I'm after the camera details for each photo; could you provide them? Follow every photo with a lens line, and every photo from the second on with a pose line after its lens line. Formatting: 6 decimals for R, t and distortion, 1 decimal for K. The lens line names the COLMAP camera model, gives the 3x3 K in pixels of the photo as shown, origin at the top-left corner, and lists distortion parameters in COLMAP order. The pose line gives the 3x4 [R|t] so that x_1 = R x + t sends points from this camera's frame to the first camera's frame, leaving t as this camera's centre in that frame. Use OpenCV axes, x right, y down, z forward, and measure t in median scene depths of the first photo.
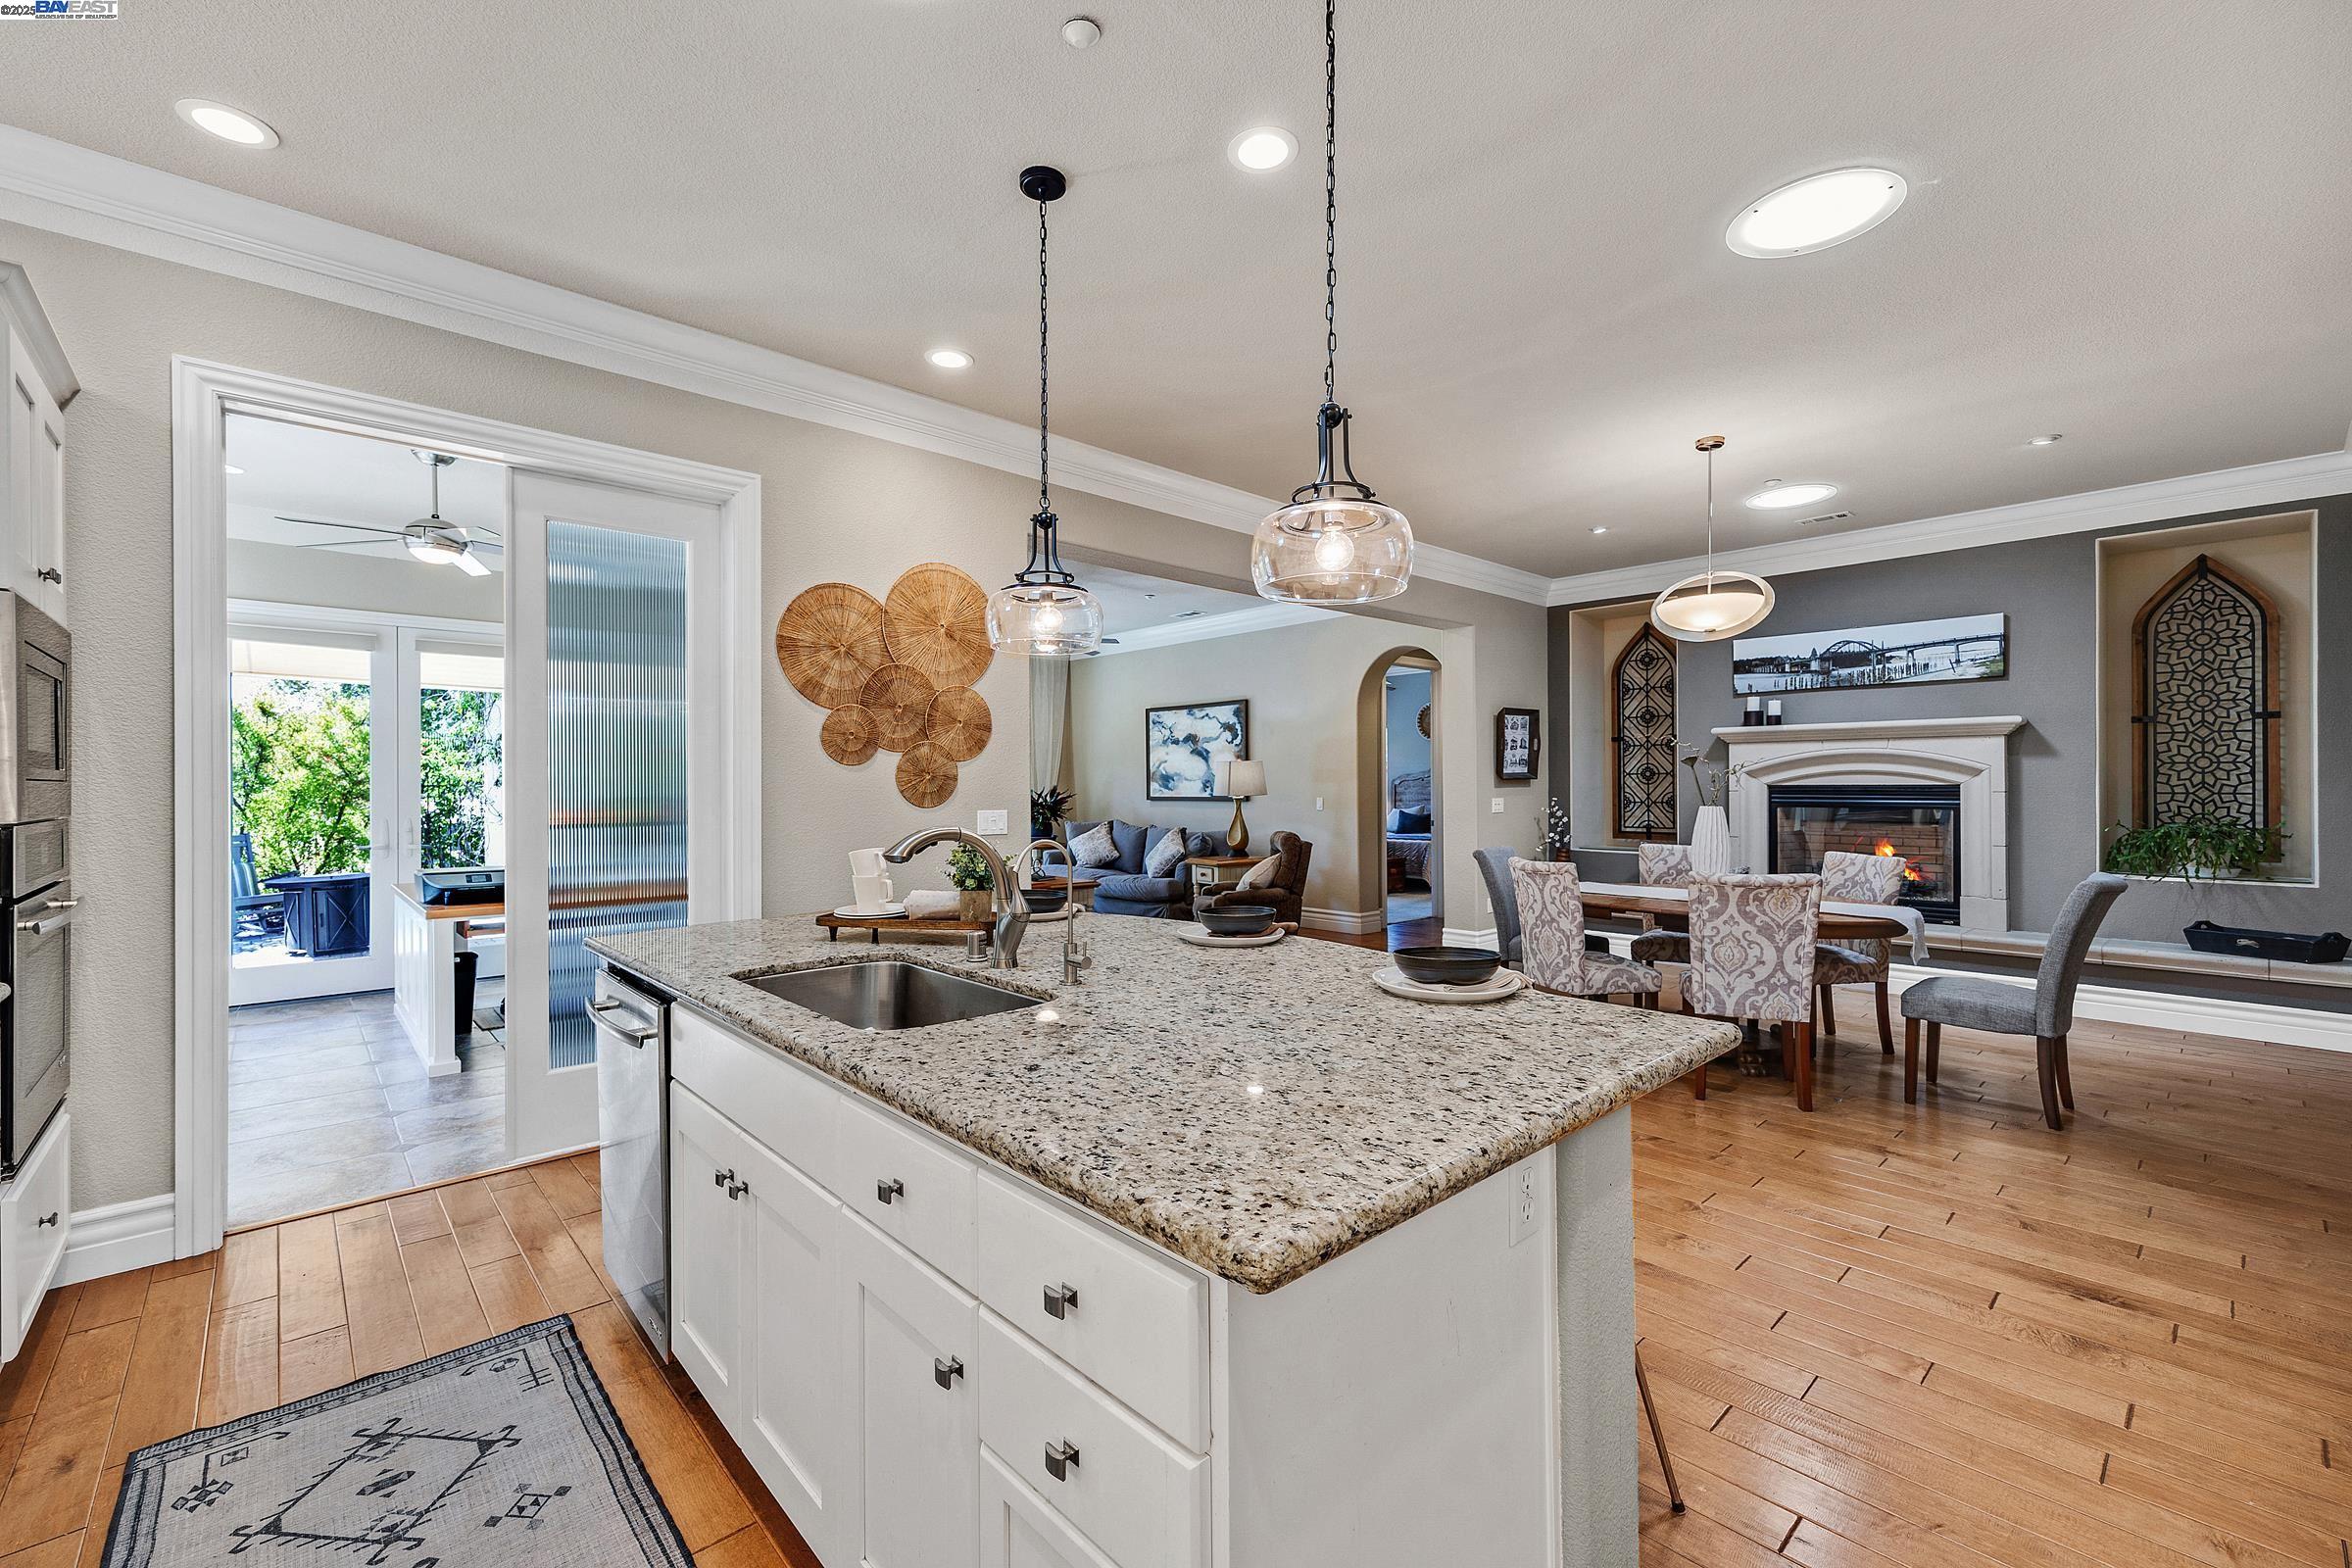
lens RADIAL K [[974.3, 0, 1181.2], [0, 974.3, 782.2], [0, 0, 1]] dist [0.008260, -0.000444]
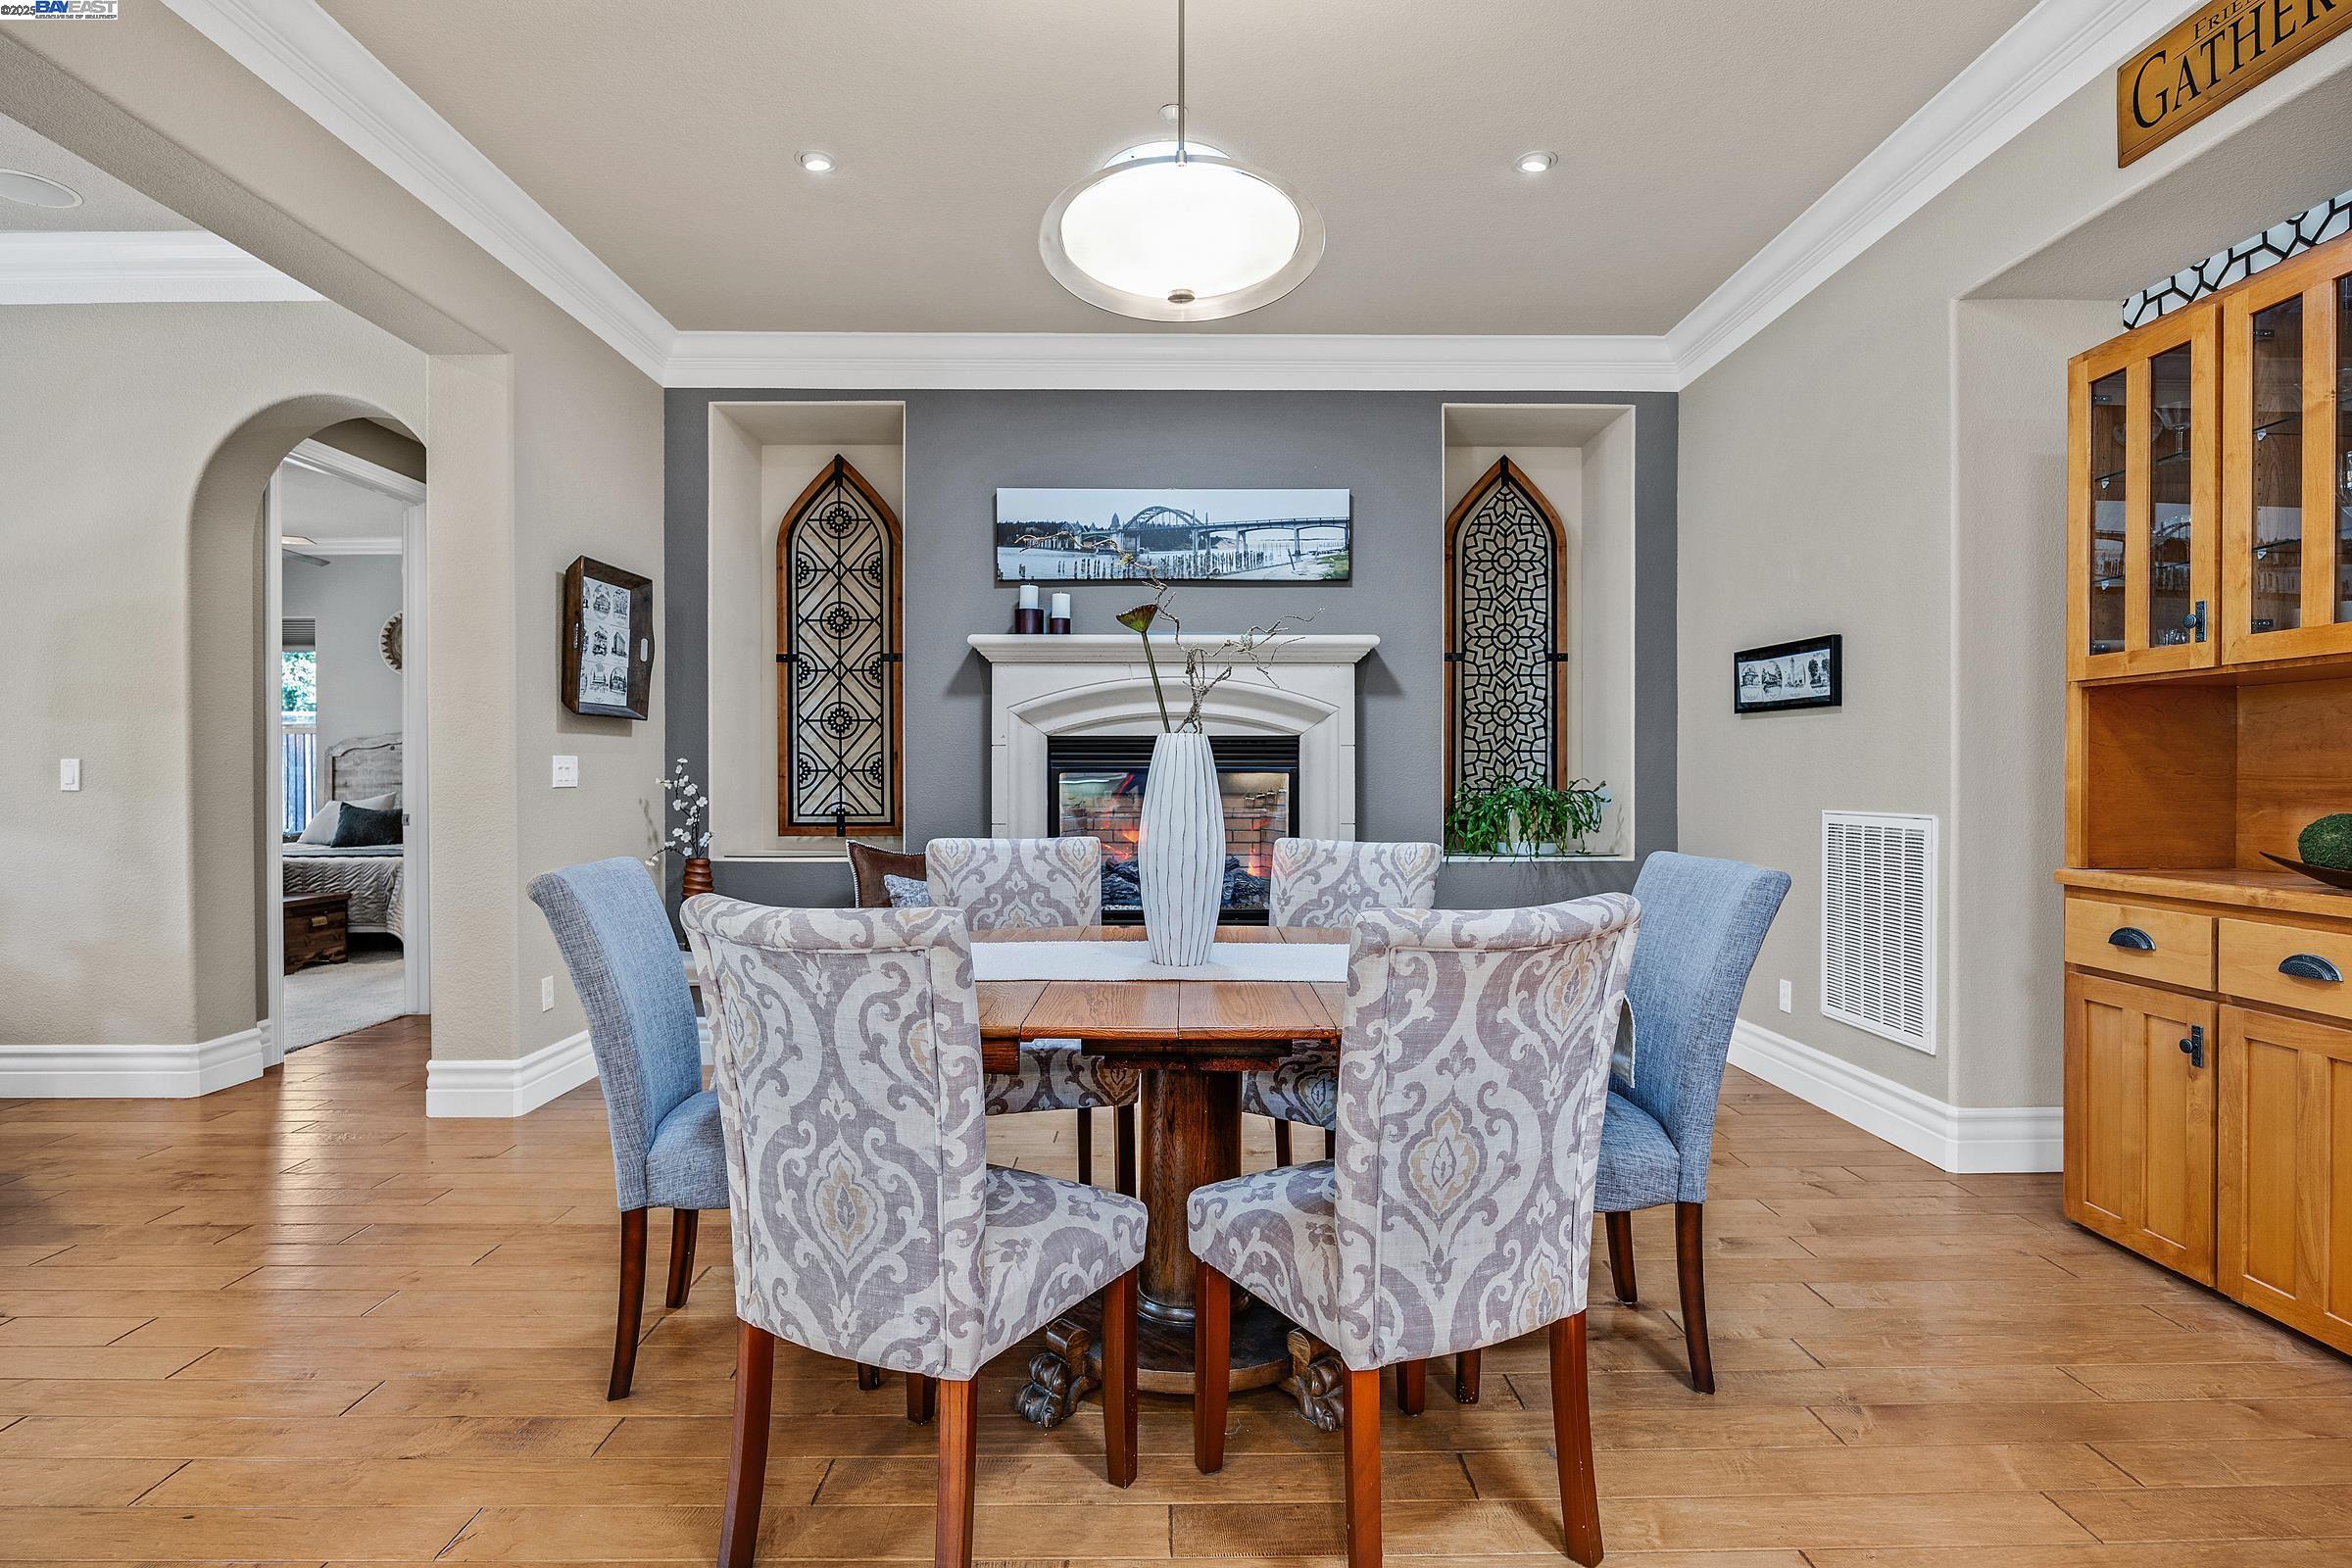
lens RADIAL K [[1153.2, 0, 1172.4], [0, 1153.2, 783.7], [0, 0, 1]] dist [-0.015342, 0.000177]
pose [[0.673455, -0.000147, 0.739228, 0.143100], [-0.003086, 0.999991, 0.003011, 0.033067], [-0.739222, -0.004309, 0.673448, 0.517197]]
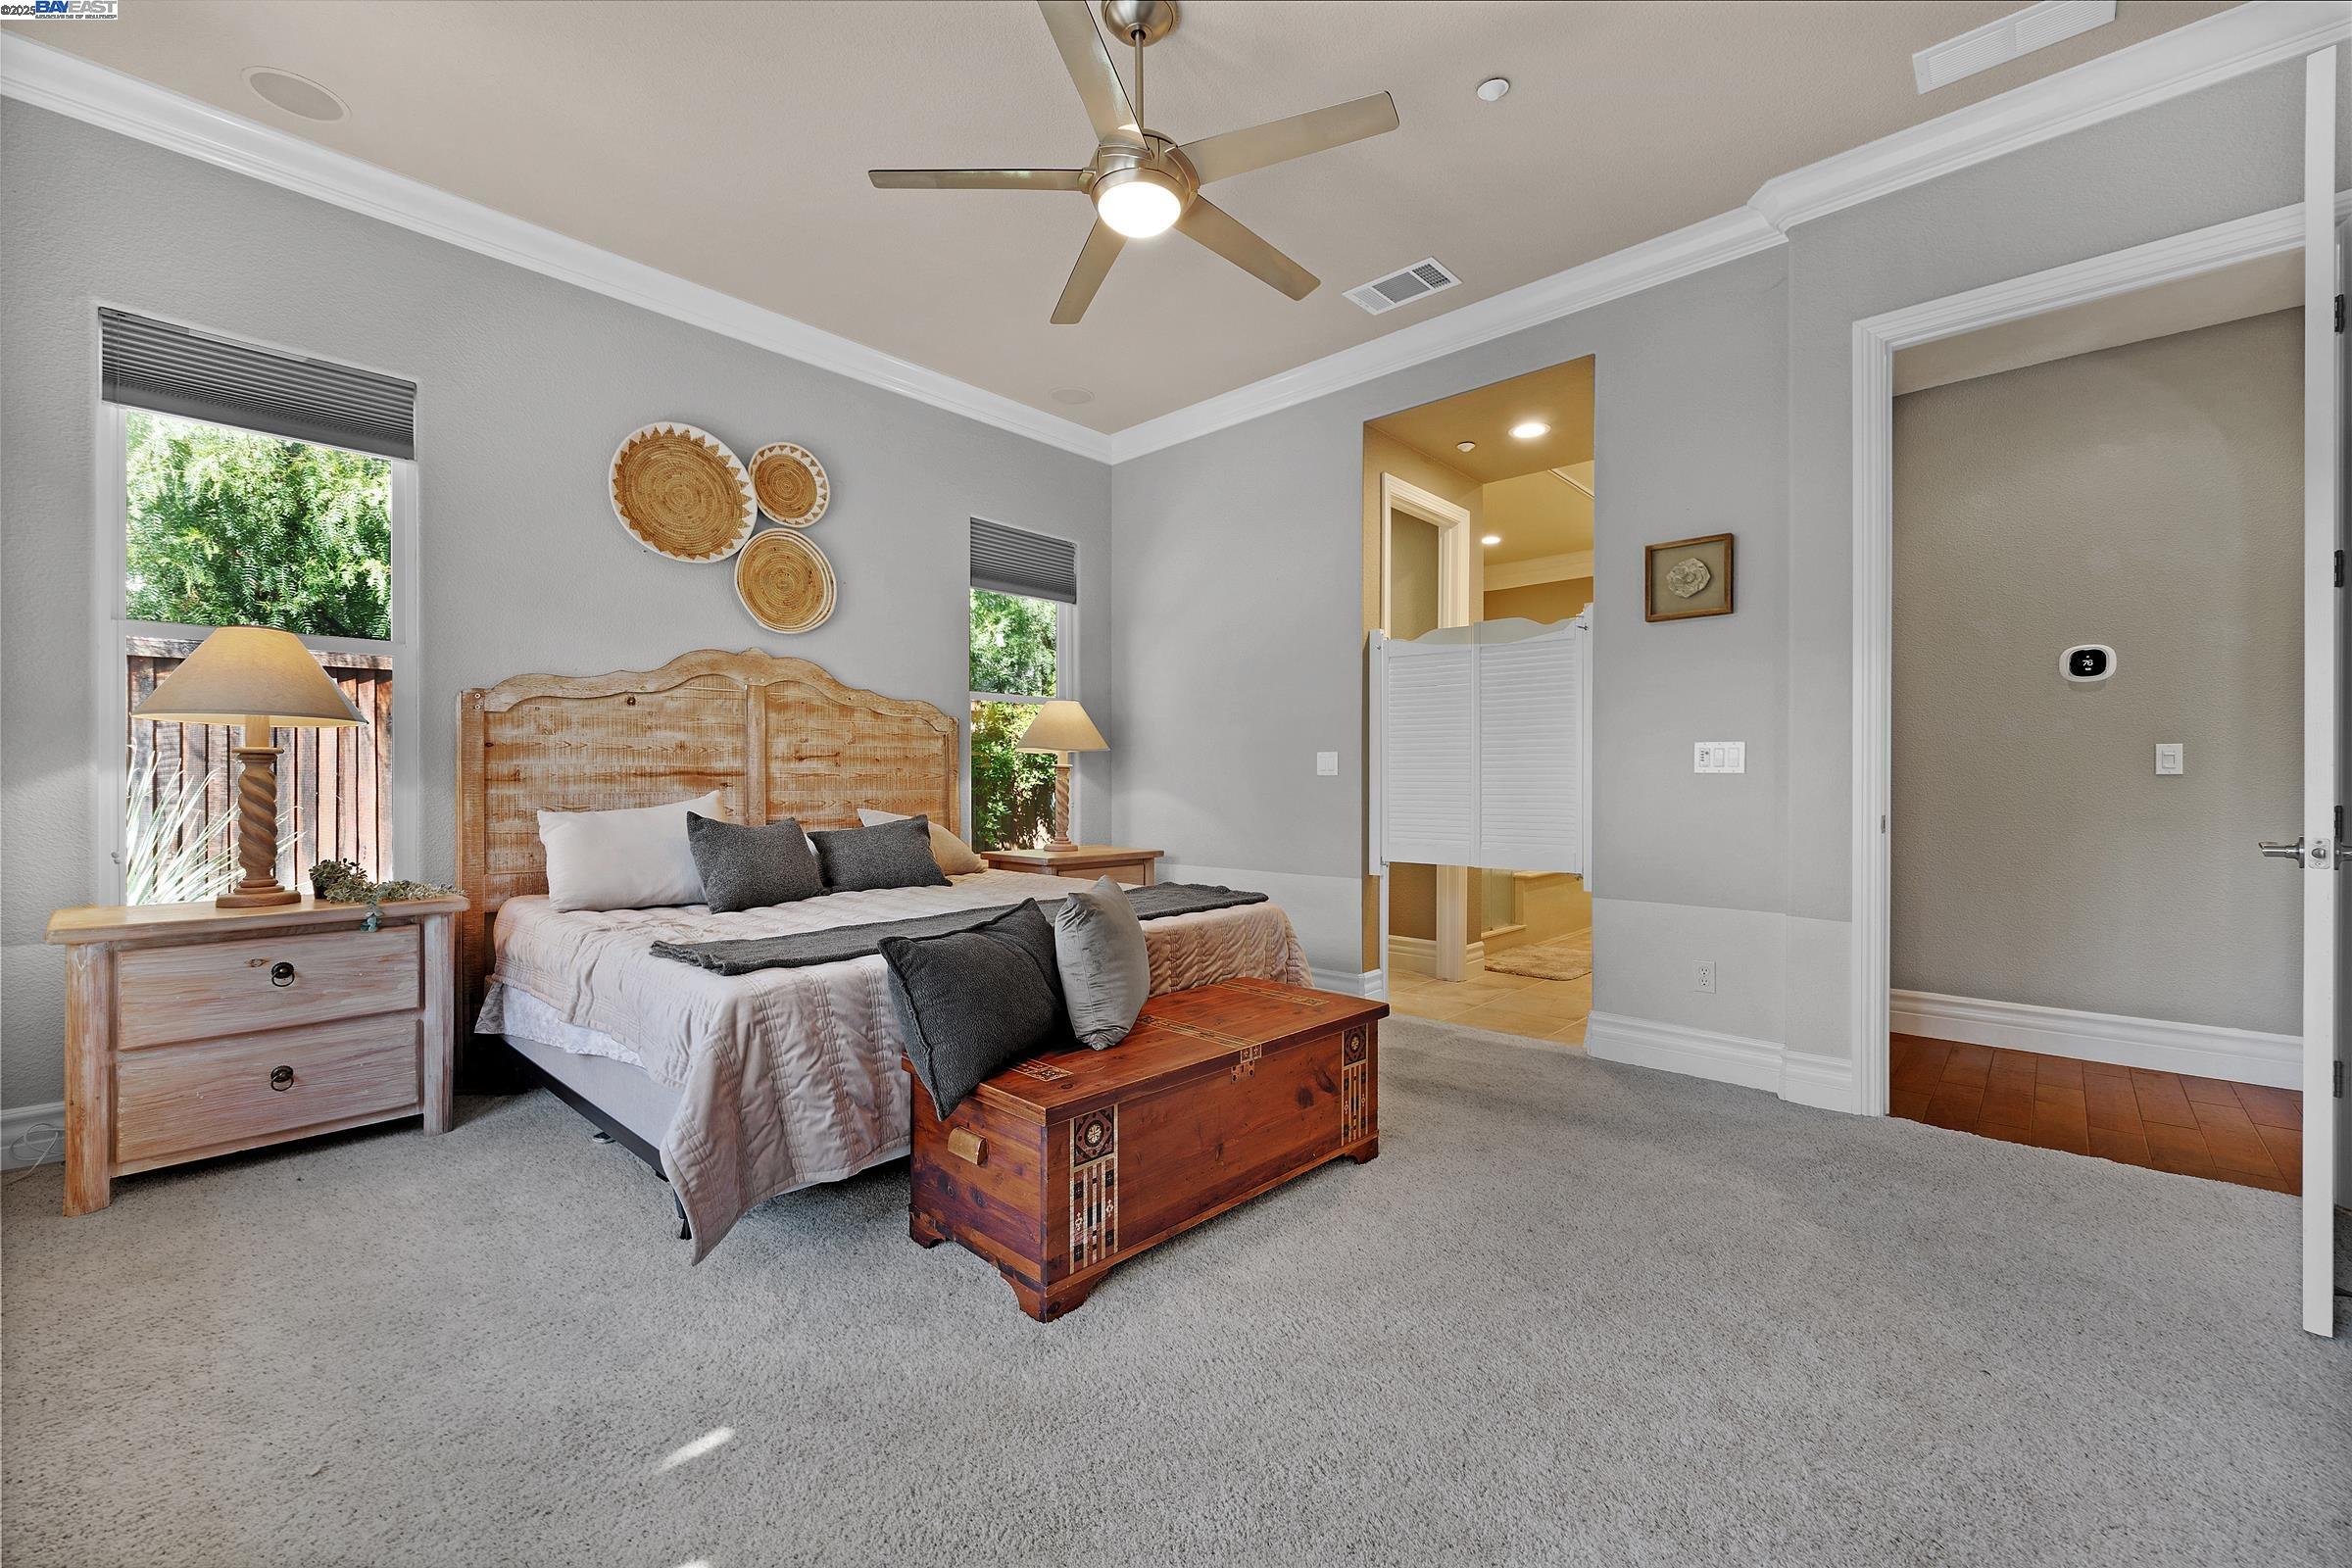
lens RADIAL K [[974.3, 0, 1181.2], [0, 974.3, 782.2], [0, 0, 1]] dist [0.008260, -0.000444]
pose [[-0.107599, 0.001915, 0.994193, -0.072542], [-0.000589, 0.999998, -0.001990, 0.045520], [-0.994194, -0.000800, -0.107598, 1.887976]]
